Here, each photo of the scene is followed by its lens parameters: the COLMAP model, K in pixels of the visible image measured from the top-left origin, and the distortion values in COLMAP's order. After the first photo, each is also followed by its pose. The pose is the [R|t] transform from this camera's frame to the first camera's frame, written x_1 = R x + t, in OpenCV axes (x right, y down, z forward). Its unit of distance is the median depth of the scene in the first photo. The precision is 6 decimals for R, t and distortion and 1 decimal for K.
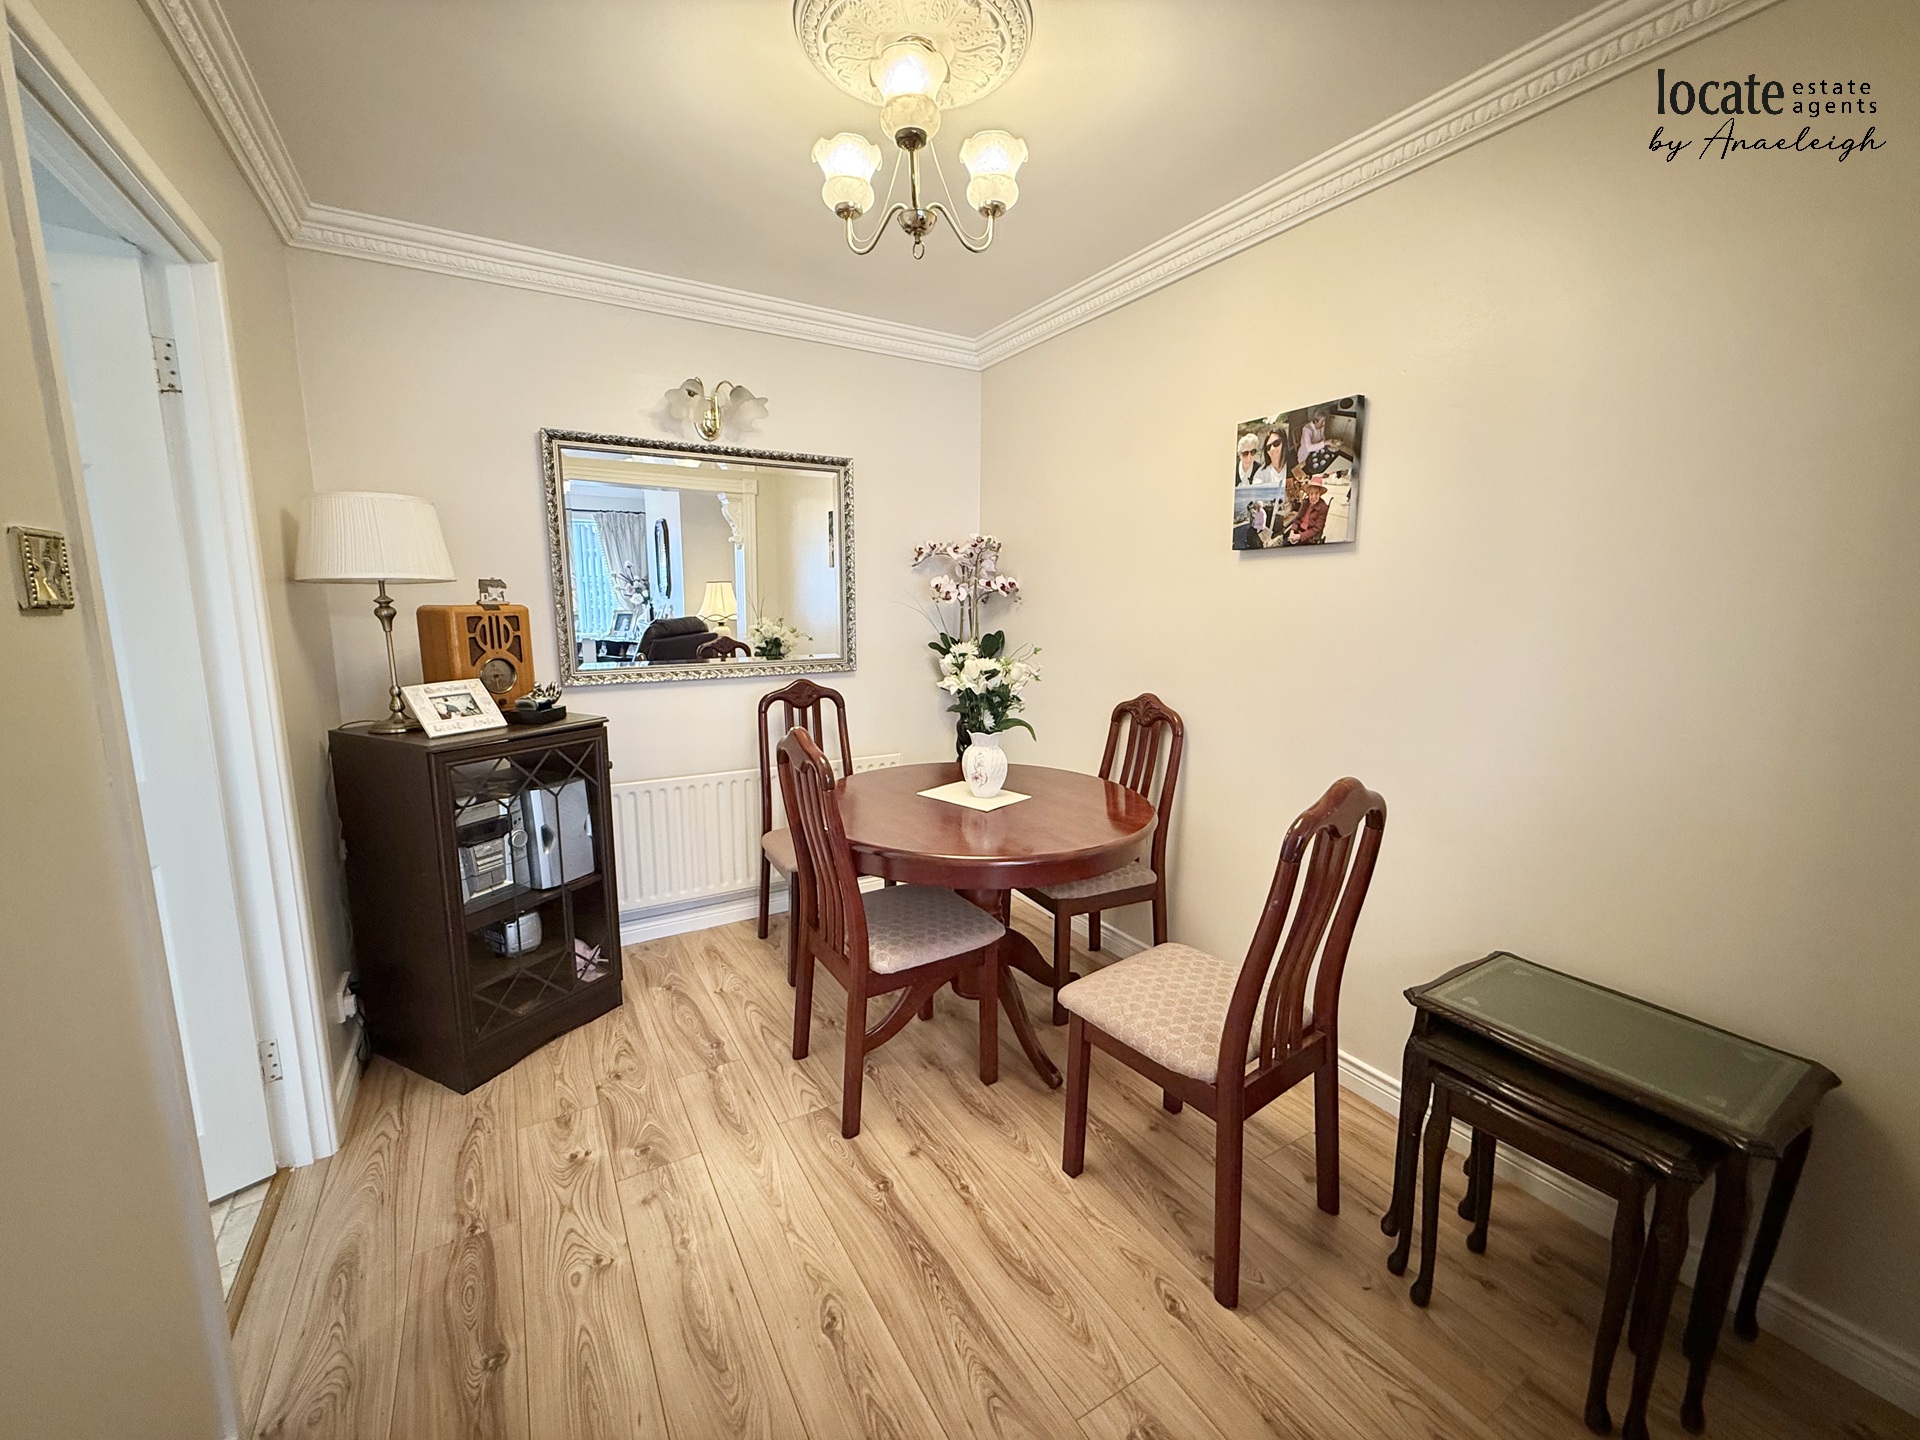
lens RADIAL K [[761.1, 0, 952.6], [0, 761.1, 721.7], [0, 0, 1]] dist [-0.000408, -0.000278]
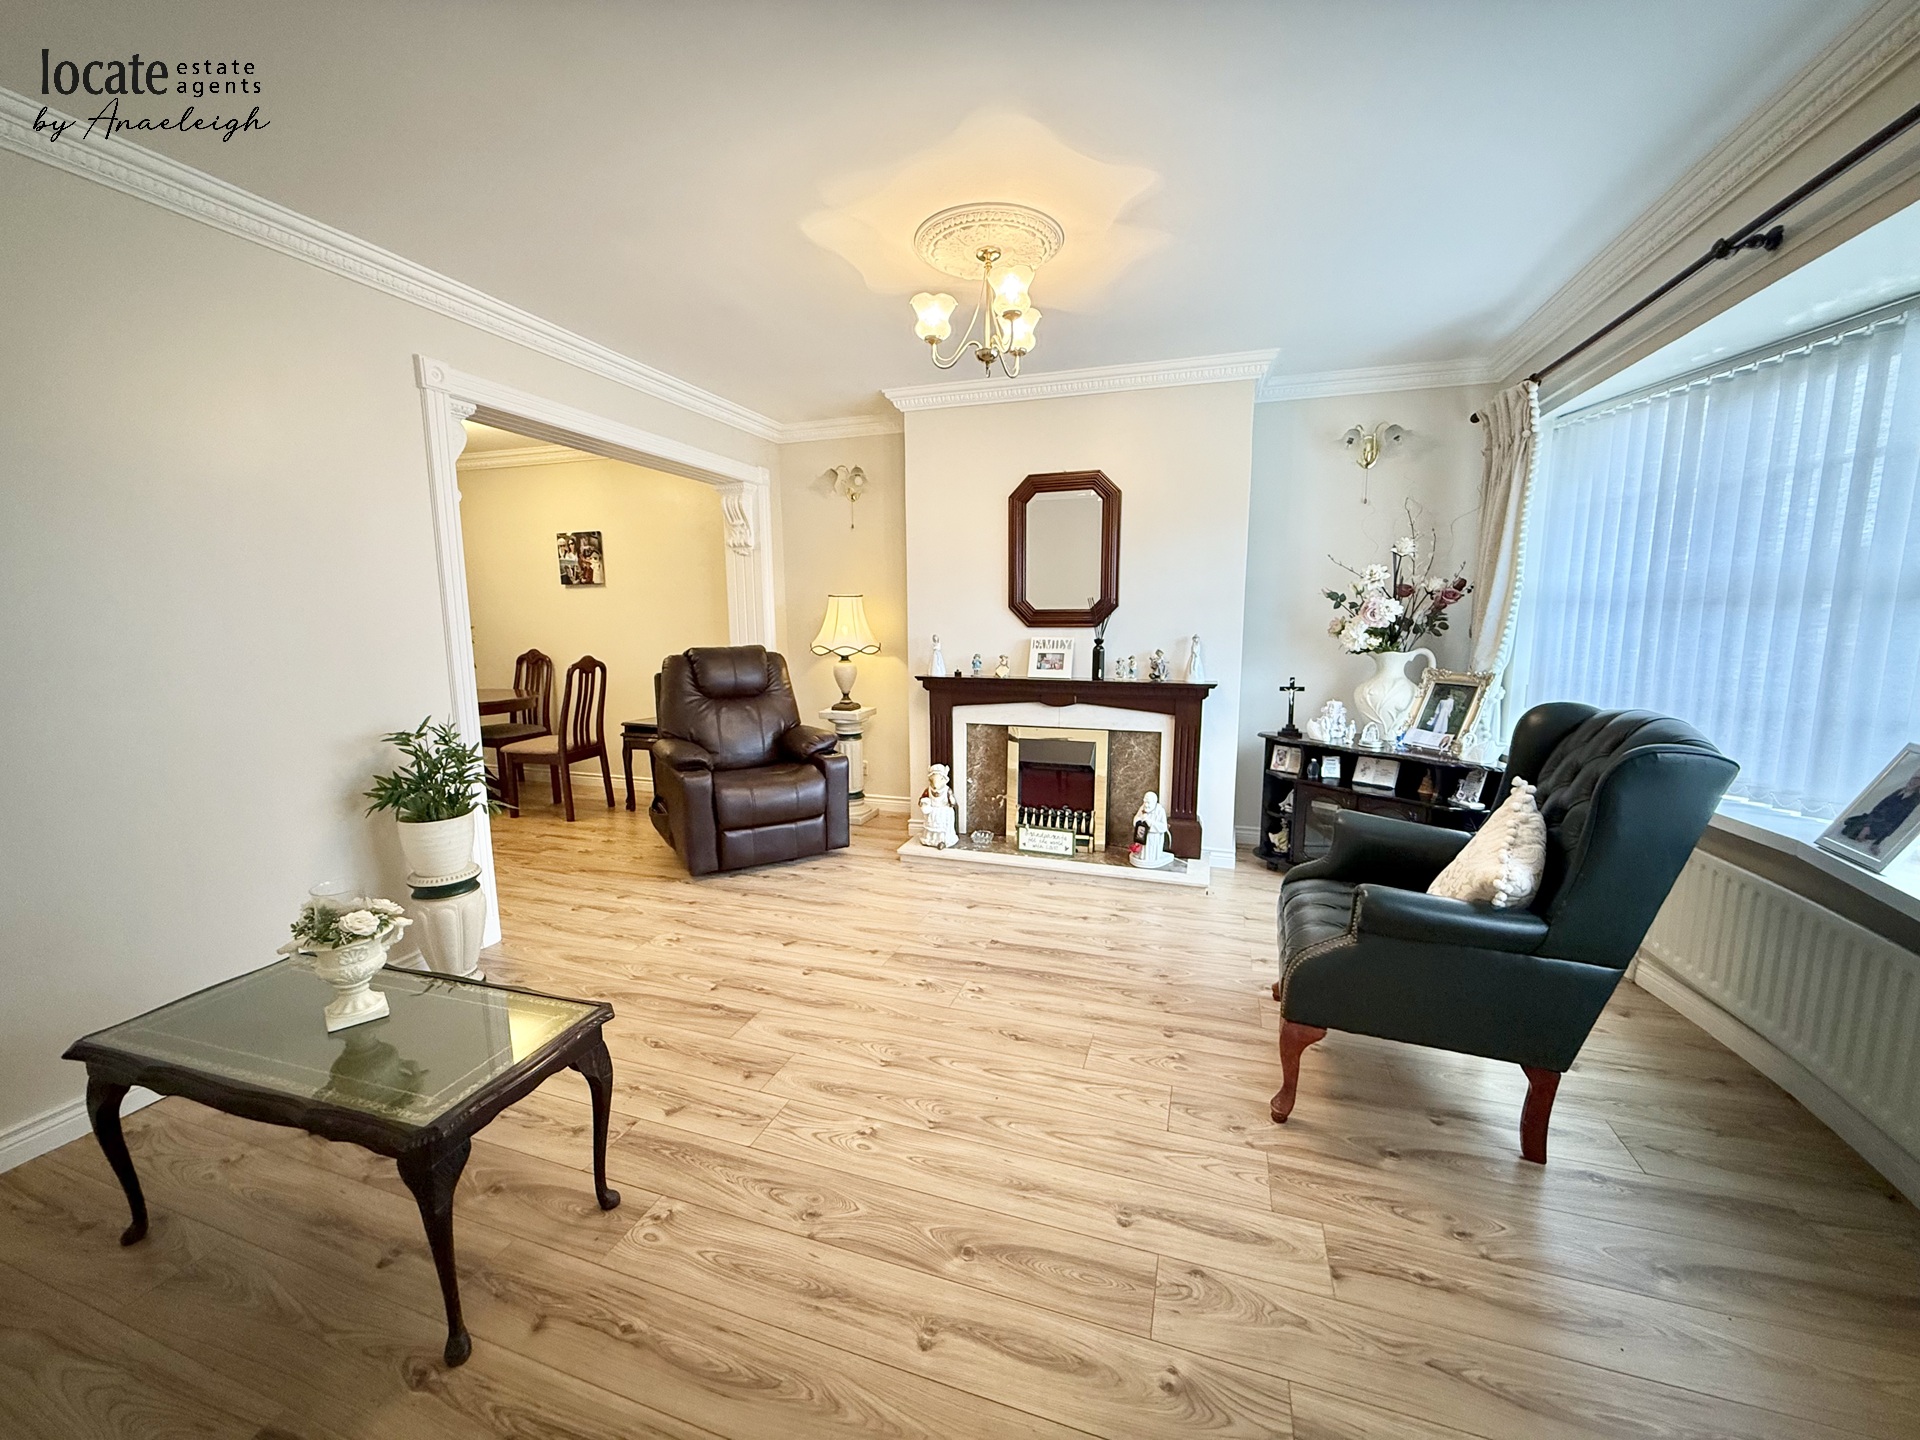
lens RADIAL K [[761.1, 0, 952.6], [0, 761.1, 721.7], [0, 0, 1]] dist [-0.000408, -0.000278]
pose [[0.761090, -0.099774, 0.640926, -0.283761], [0.110503, 0.993599, 0.023454, 0.292905], [-0.639164, 0.052973, 0.767244, -1.652739]]
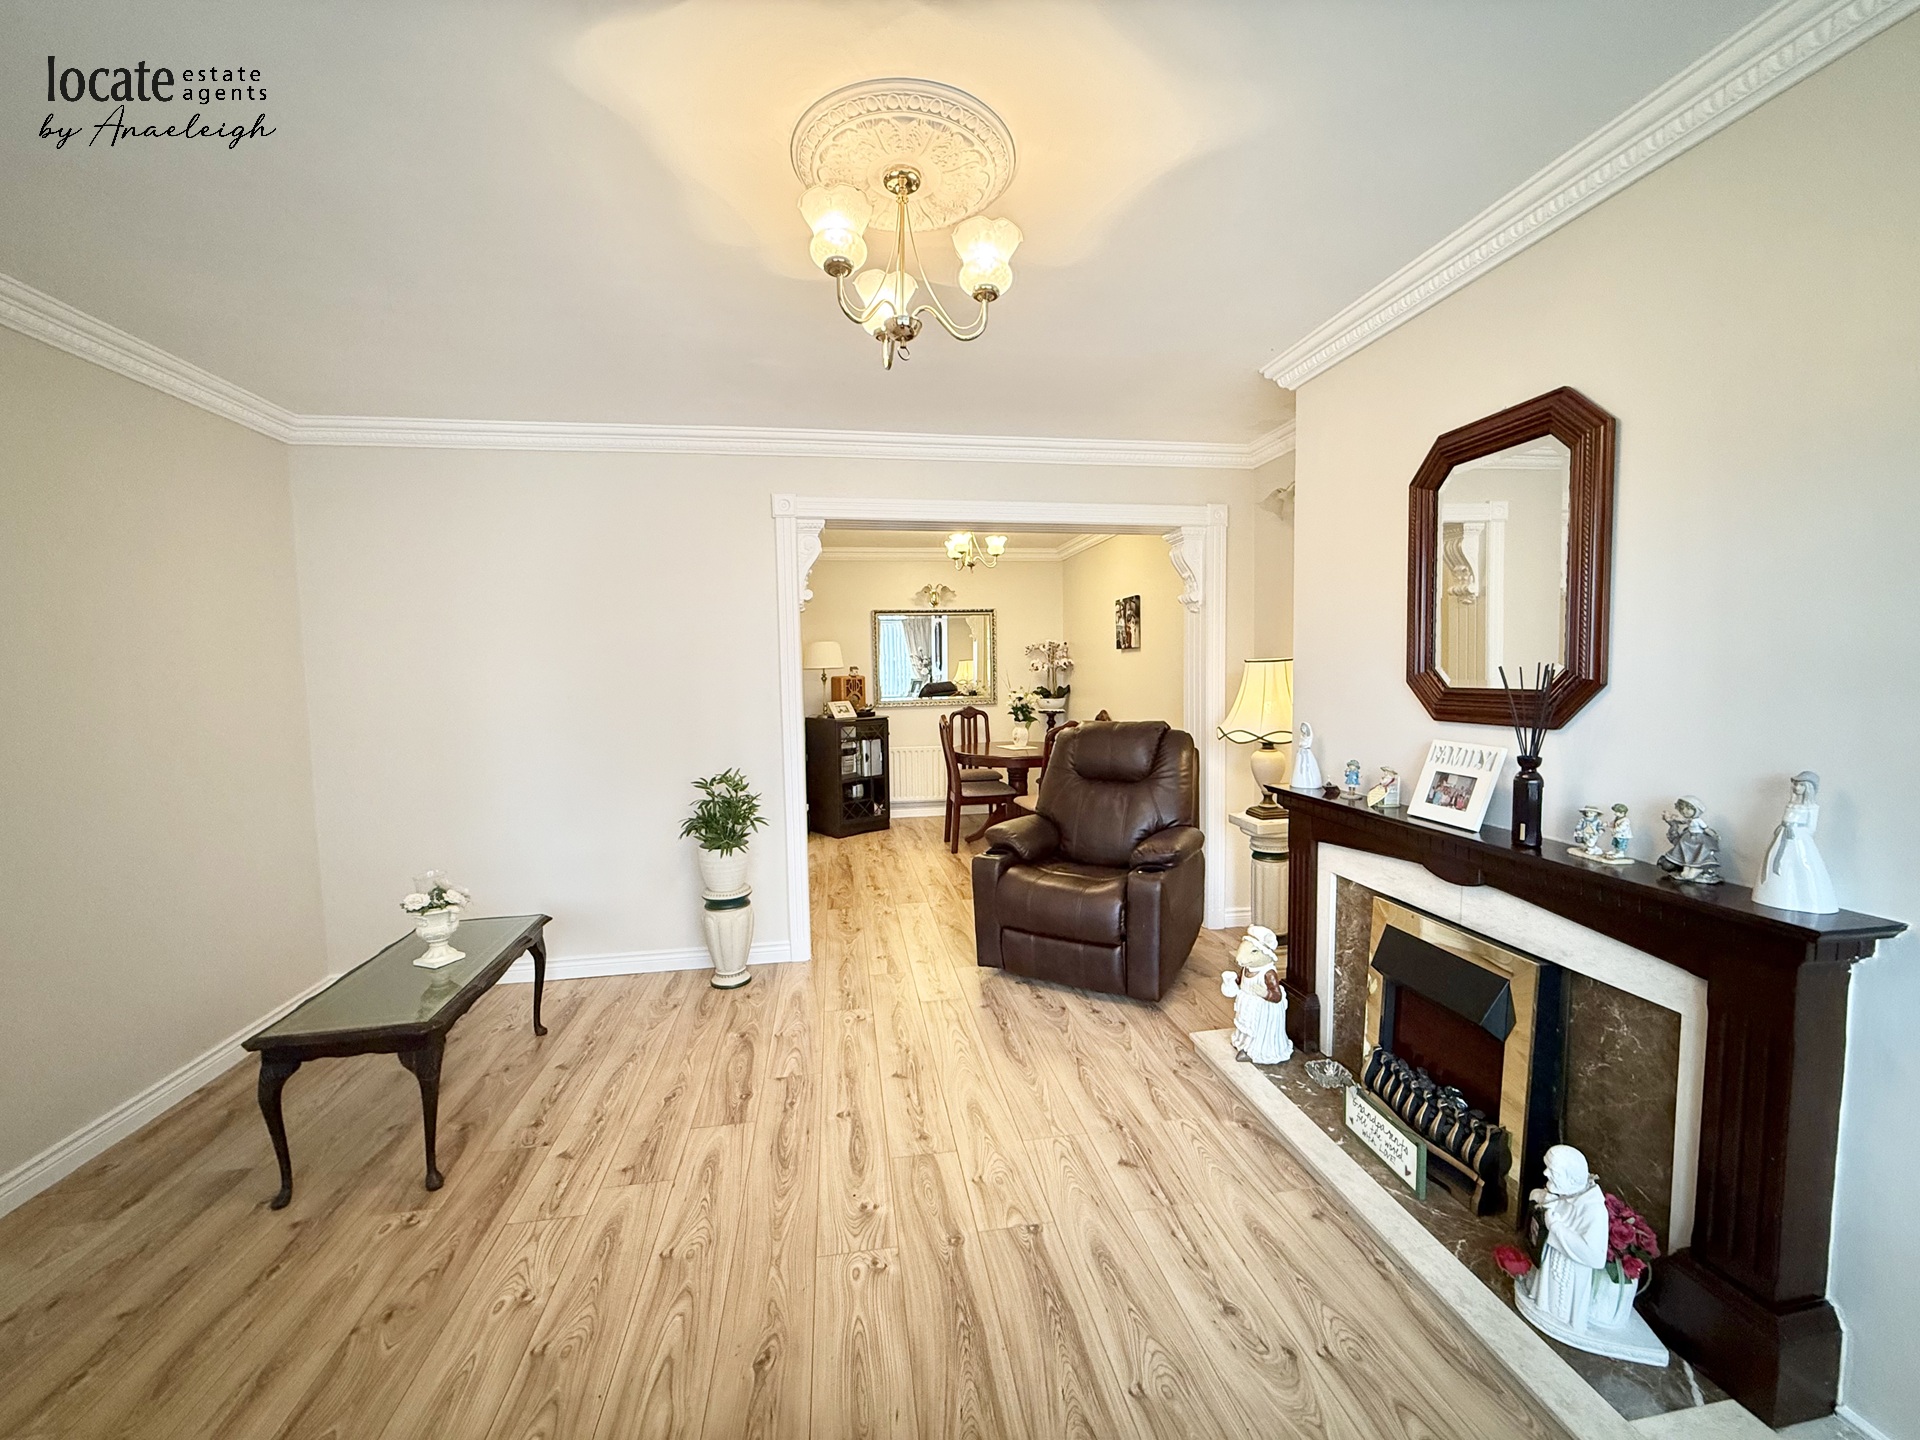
lens RADIAL K [[761.1, 0, 952.6], [0, 761.1, 721.7], [0, 0, 1]] dist [-0.000408, -0.000278]
pose [[0.928002, 0.006941, -0.372510, 0.811260], [-0.039713, 0.995973, -0.080375, 0.235647], [0.370452, 0.089382, 0.924541, -1.503049]]
